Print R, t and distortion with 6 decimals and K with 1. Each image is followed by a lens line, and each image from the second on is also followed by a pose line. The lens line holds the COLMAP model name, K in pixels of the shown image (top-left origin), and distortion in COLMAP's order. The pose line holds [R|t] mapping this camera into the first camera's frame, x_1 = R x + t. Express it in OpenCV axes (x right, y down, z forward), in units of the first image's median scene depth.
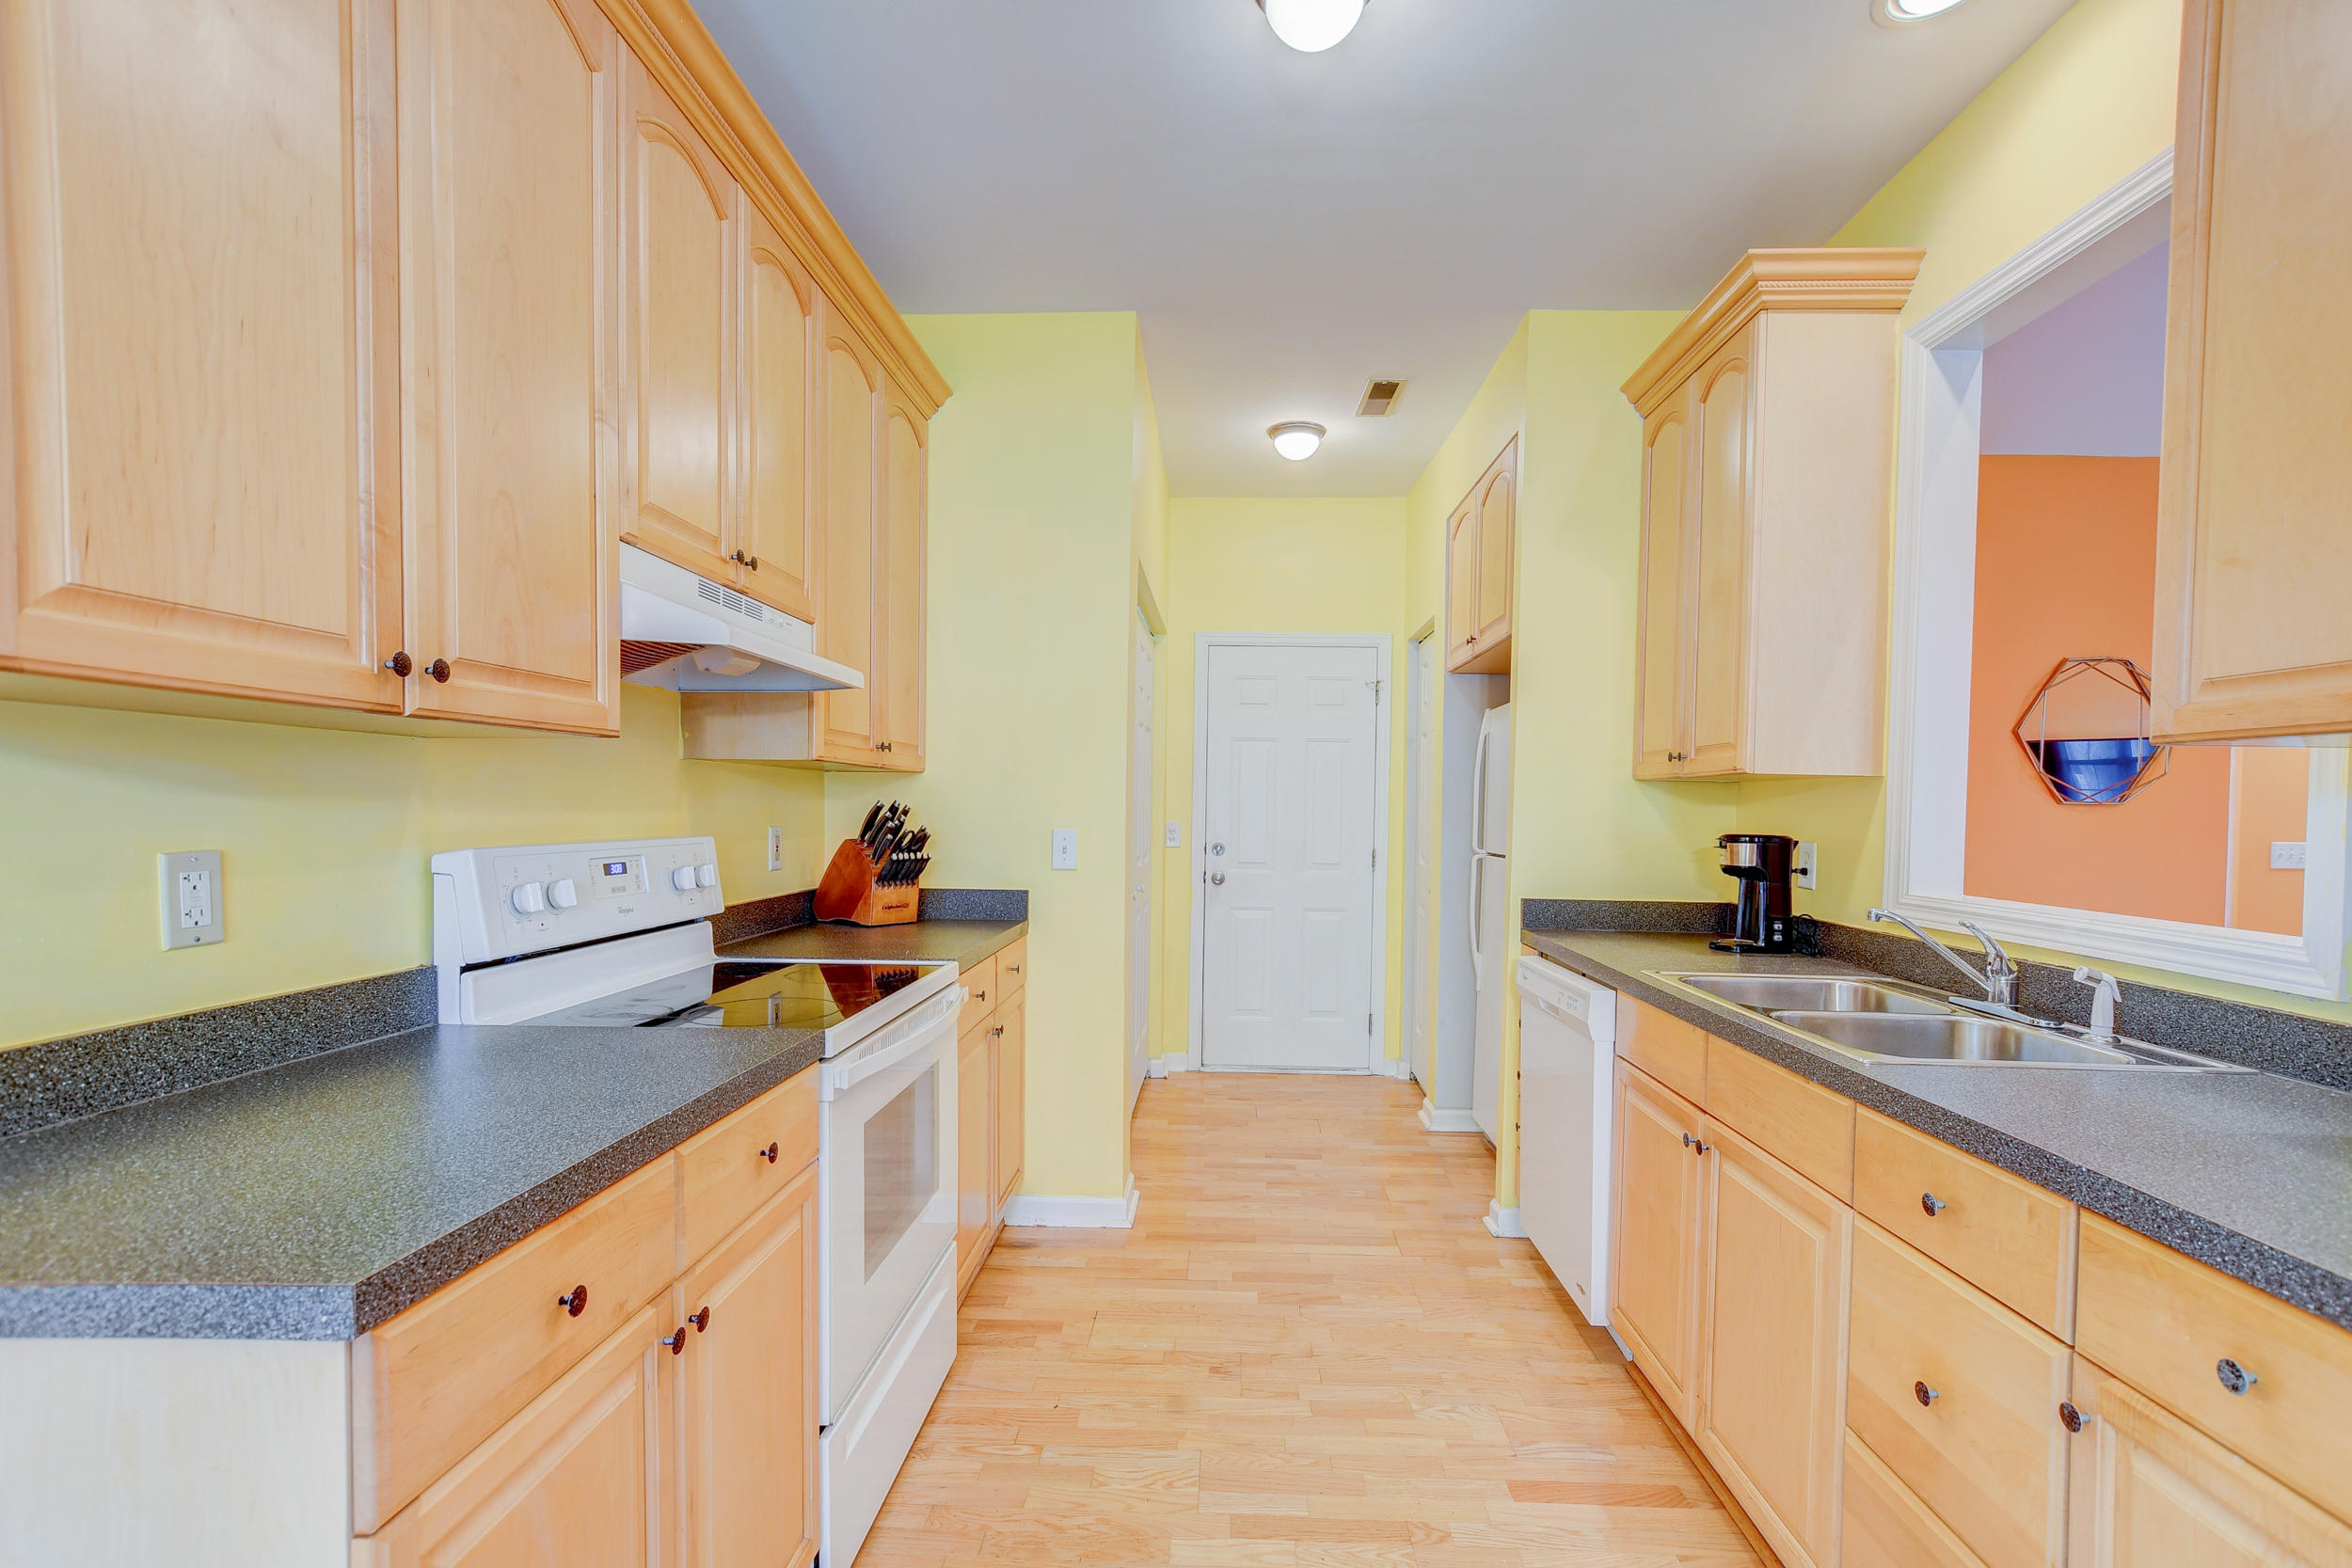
lens RADIAL K [[1036.4, 0, 1194.2], [0, 1036.4, 825.6], [0, 0, 1]] dist [-0.005440, 0.001401]
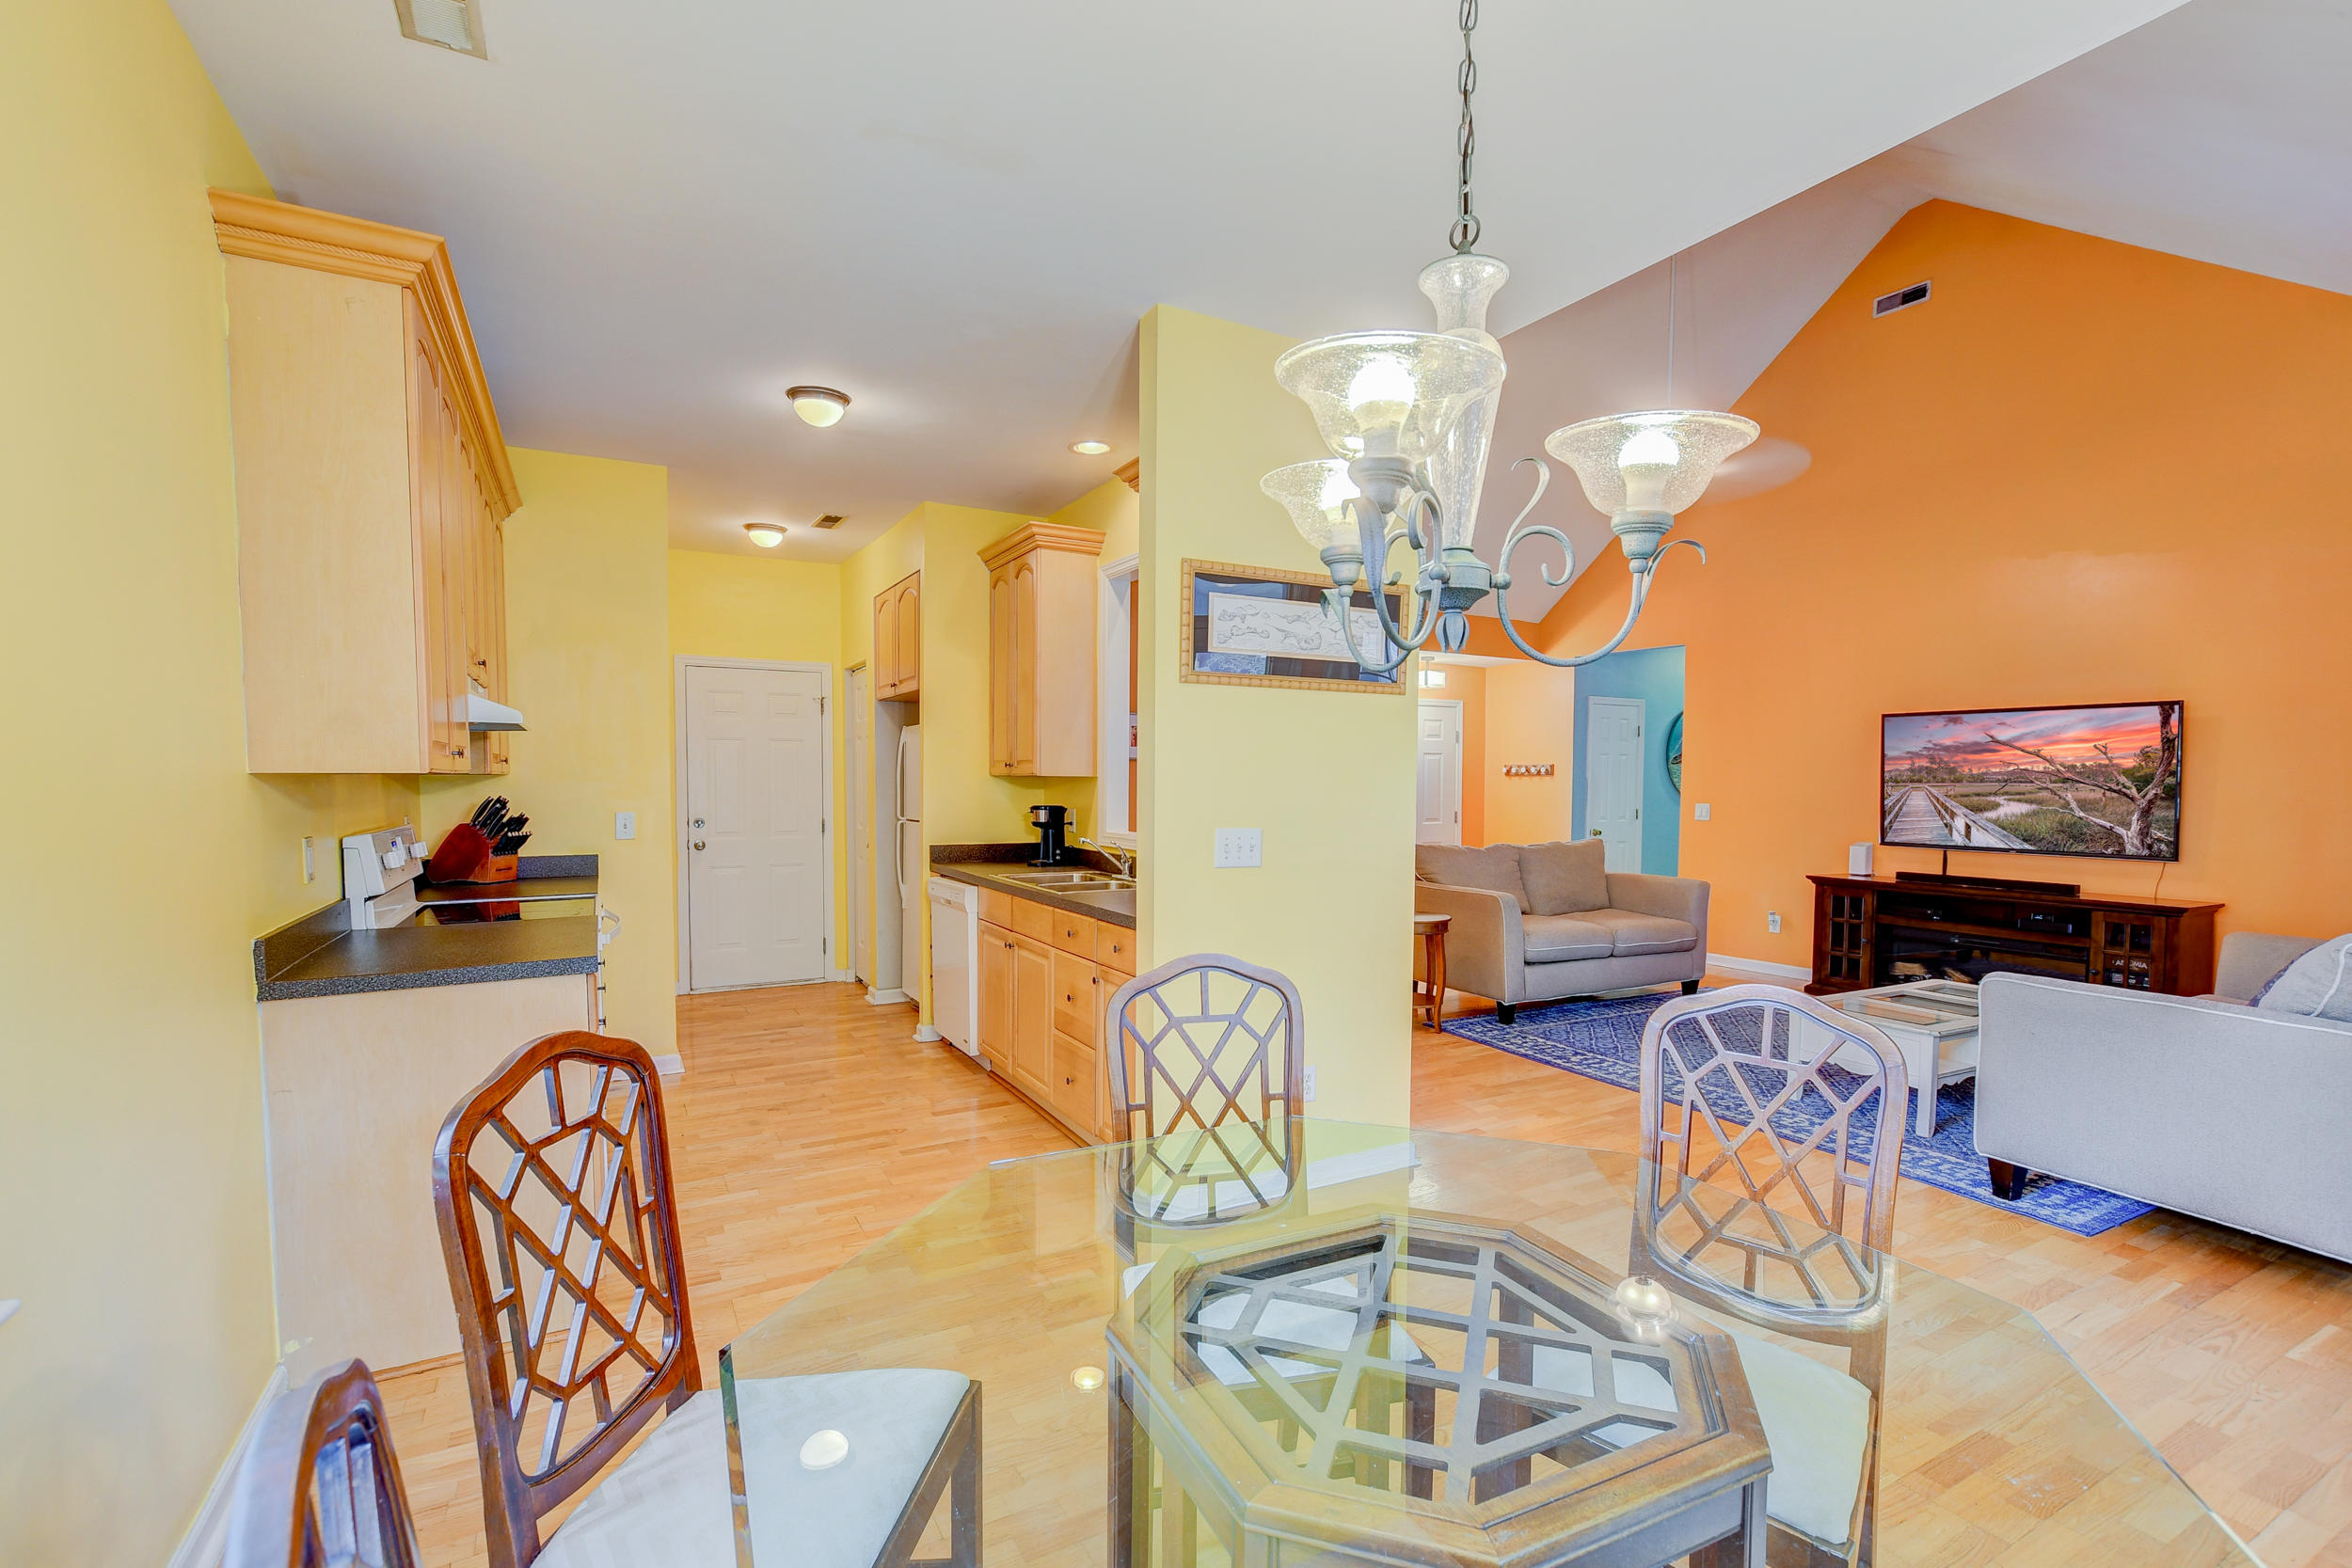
lens RADIAL K [[1036.4, 0, 1181.8], [0, 1036.4, 828.9], [0, 0, 1]] dist [-0.005440, 0.001401]
pose [[0.854481, -0.035057, 0.518299, -0.267389], [0.016670, 0.999057, 0.040092, -0.022954], [-0.519216, -0.025618, 0.854259, -0.846269]]
